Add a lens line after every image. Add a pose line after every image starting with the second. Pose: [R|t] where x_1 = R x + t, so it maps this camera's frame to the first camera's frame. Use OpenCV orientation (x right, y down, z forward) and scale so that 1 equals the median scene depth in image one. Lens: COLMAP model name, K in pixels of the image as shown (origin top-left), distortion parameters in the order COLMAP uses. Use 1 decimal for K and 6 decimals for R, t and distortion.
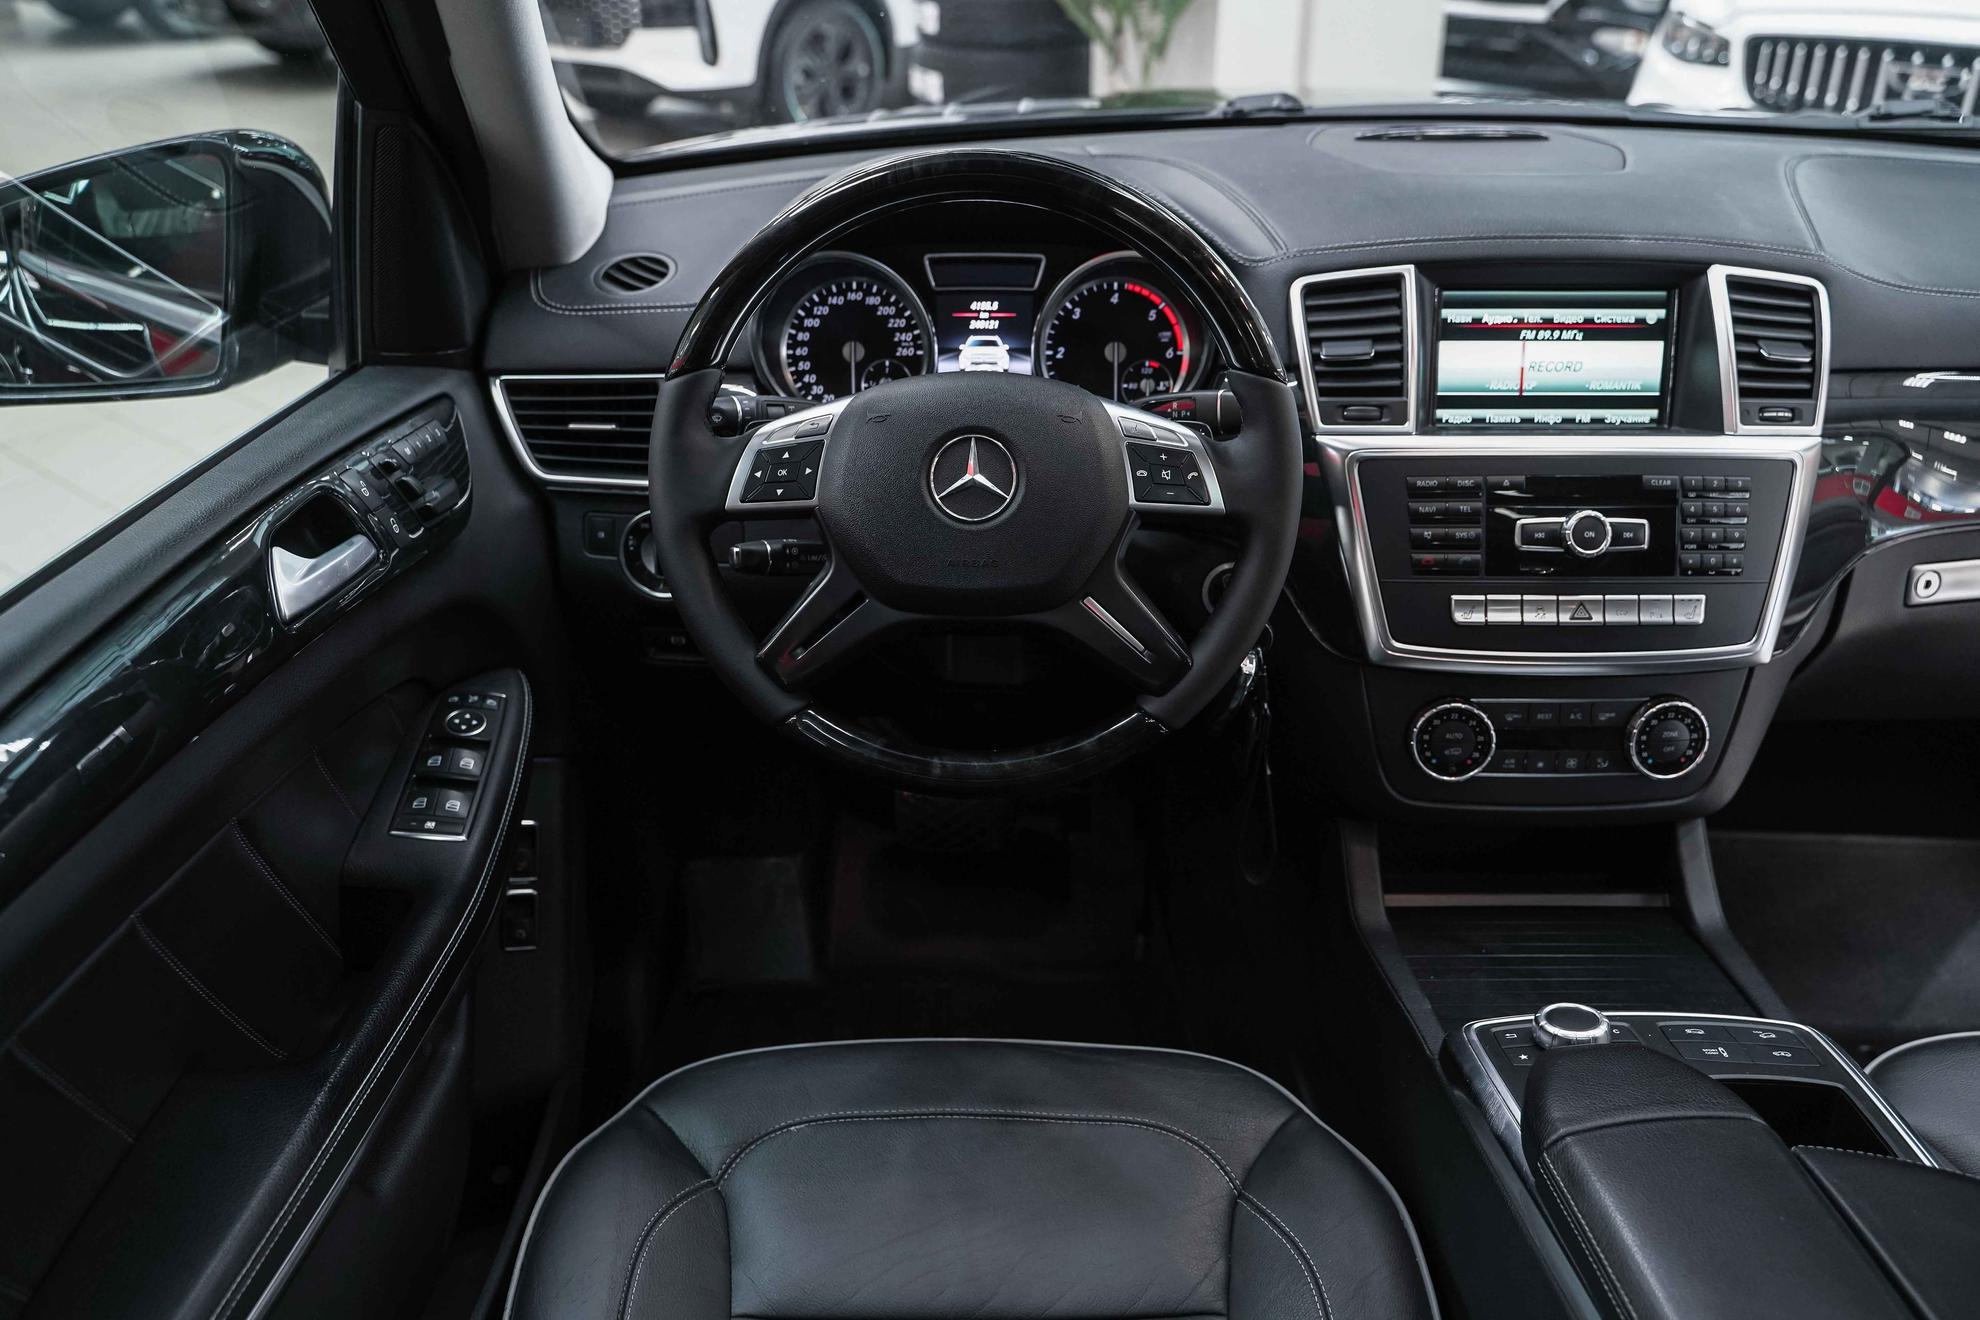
lens RADIAL K [[1618.9, 0, 985.4], [0, 1618.9, 657.7], [0, 0, 1]] dist [-0.014769, 0.006329]
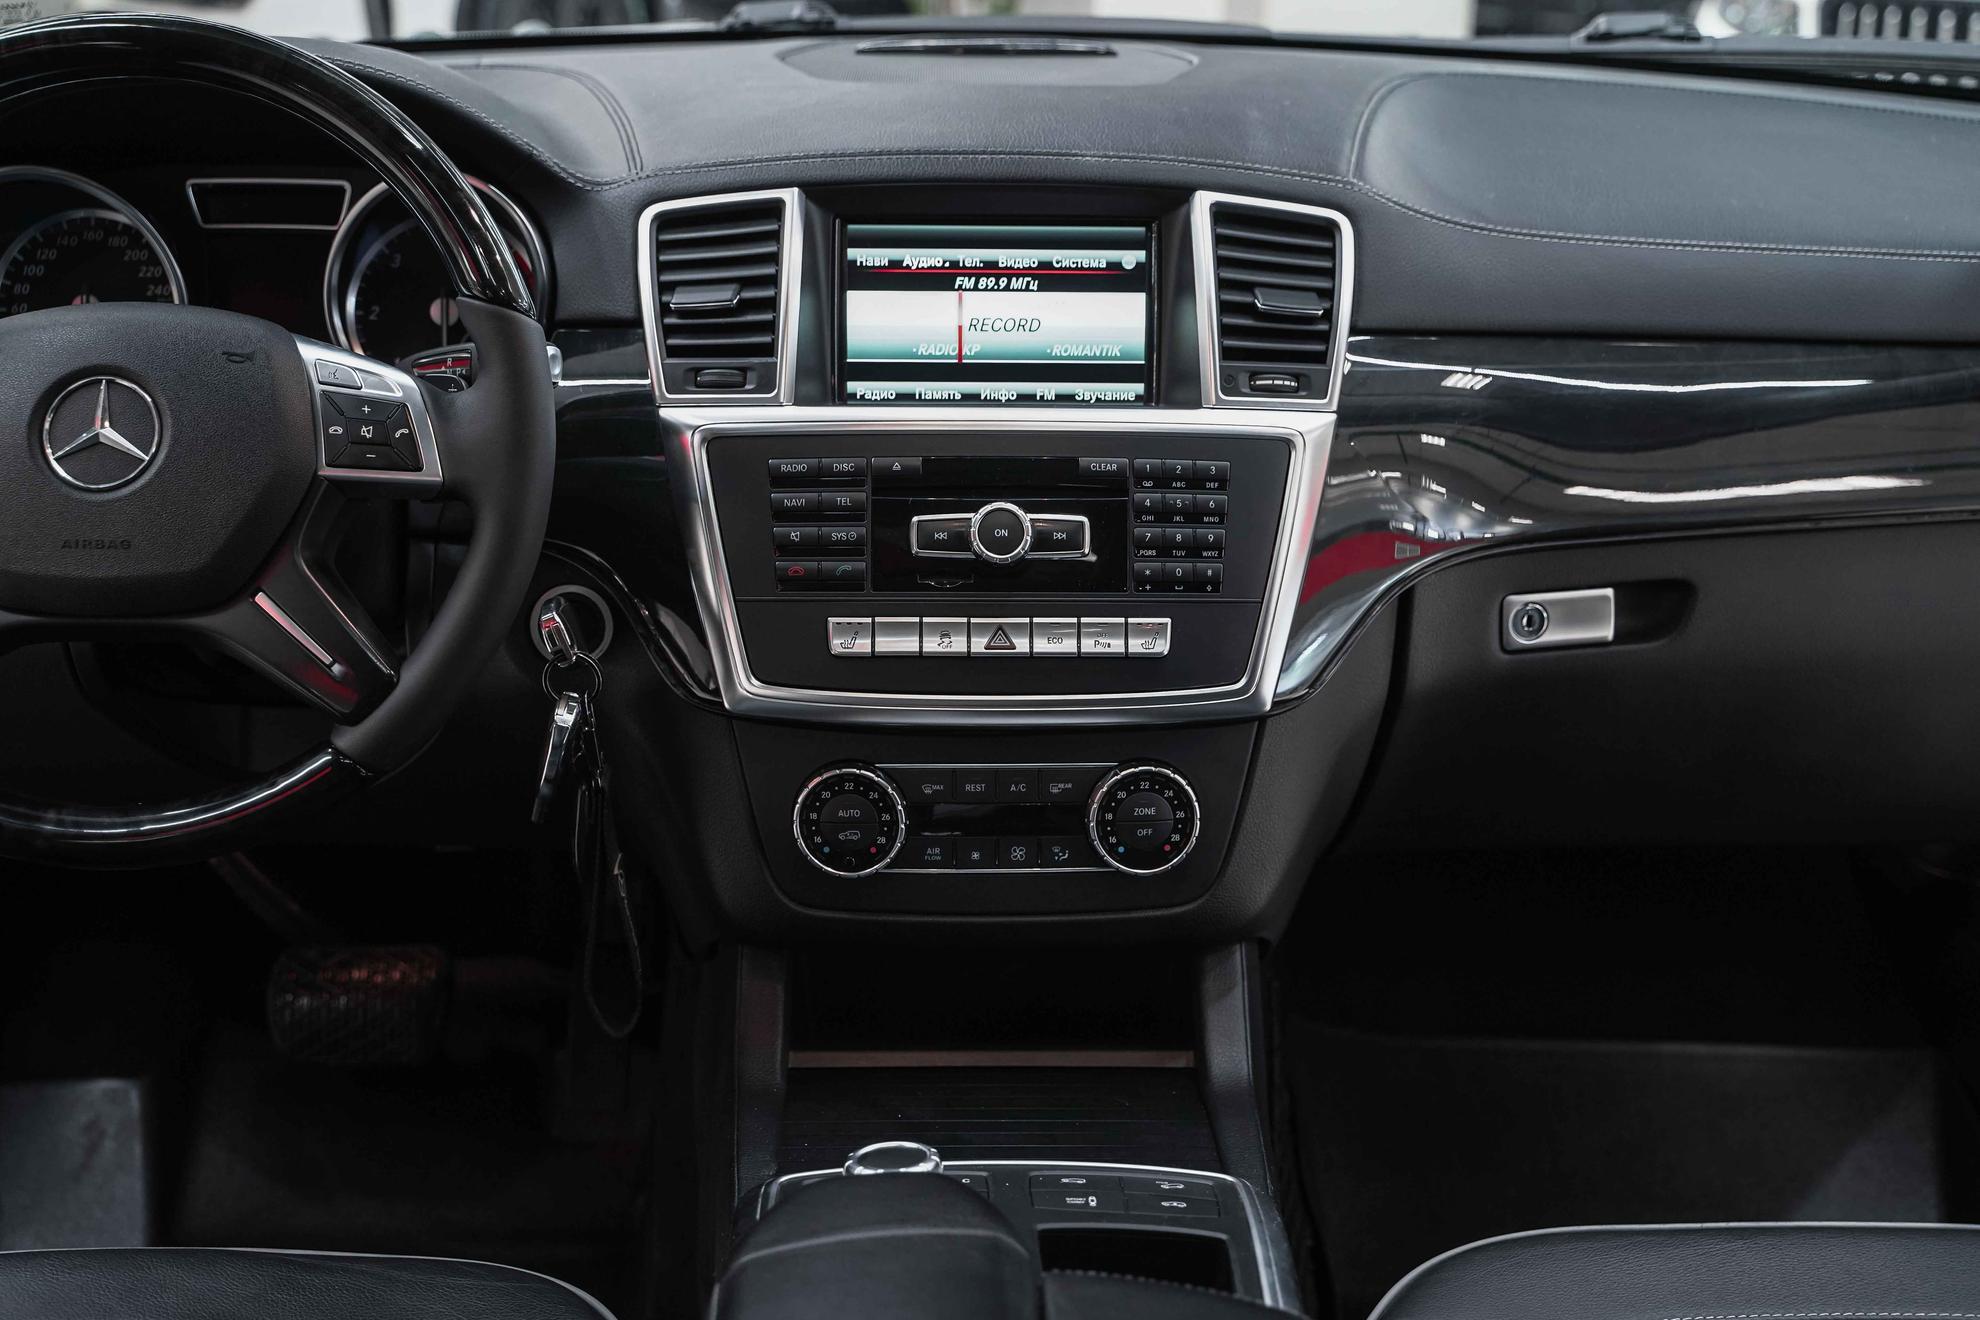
lens RADIAL K [[2529.5, 0, 990.0], [0, 2529.5, 660.0], [0, 0, 1]] dist [0.001812, -0.034854]
pose [[0.999284, 0.002524, 0.037742, 0.310951], [0.001980, 0.992912, -0.118832, 0.115834], [-0.037775, 0.118821, 0.992197, -0.146834]]
